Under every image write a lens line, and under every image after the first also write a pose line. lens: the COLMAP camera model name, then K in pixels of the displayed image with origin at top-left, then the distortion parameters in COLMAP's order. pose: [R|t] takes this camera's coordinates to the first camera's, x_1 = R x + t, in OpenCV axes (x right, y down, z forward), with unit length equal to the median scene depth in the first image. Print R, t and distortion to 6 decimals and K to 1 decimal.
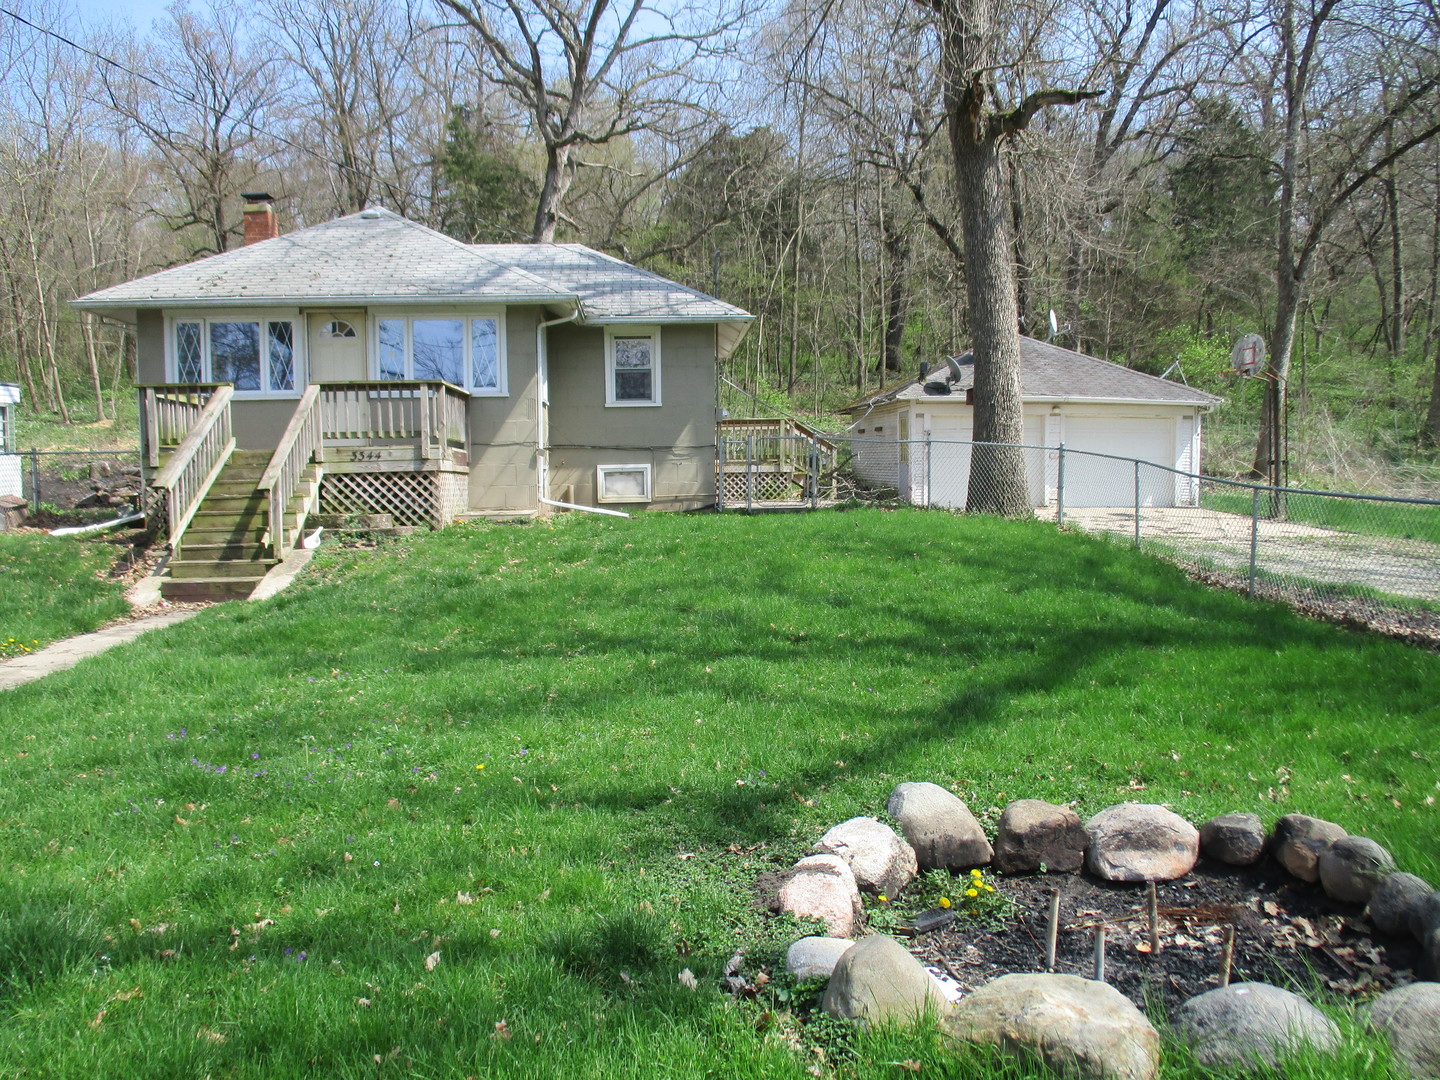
lens RADIAL K [[1245.2, 0, 720.0], [0, 1245.2, 540.0], [0, 0, 1]] dist [-0.014168, -0.001307]
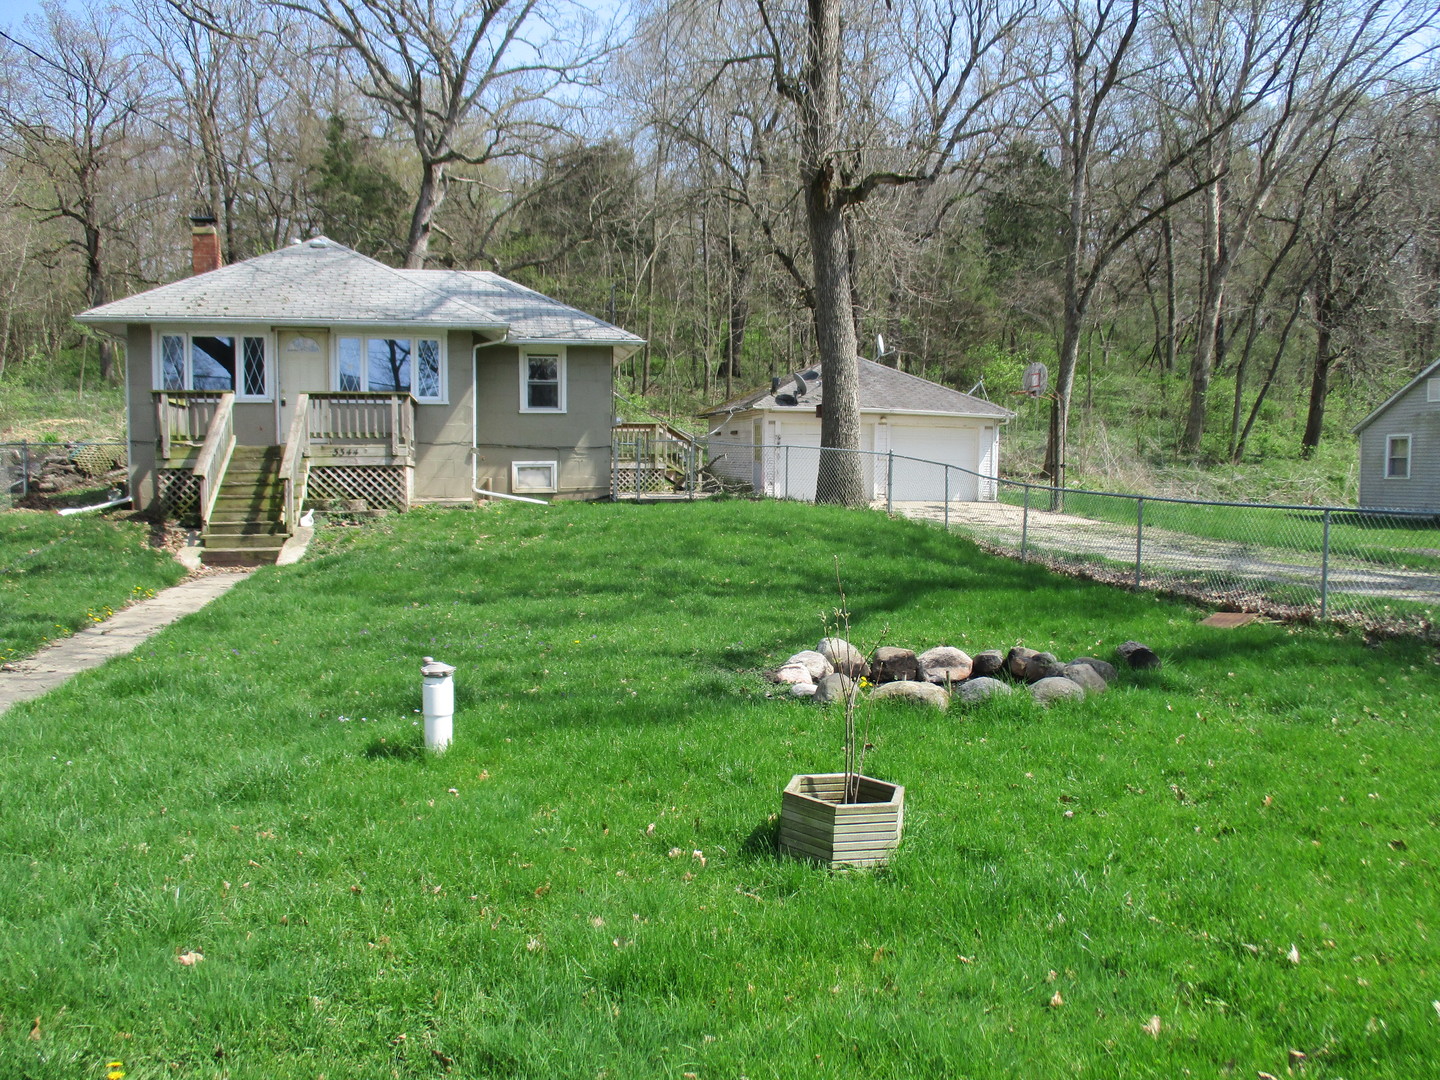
lens RADIAL K [[1222.4, 0, 720.0], [0, 1222.4, 540.0], [0, 0, 1]] dist [0.010842, -0.000800]
pose [[0.990439, 0.005243, 0.137849, -0.064256], [-0.006058, 0.999967, 0.005497, 0.008180], [-0.137815, -0.006279, 0.990438, -0.198745]]
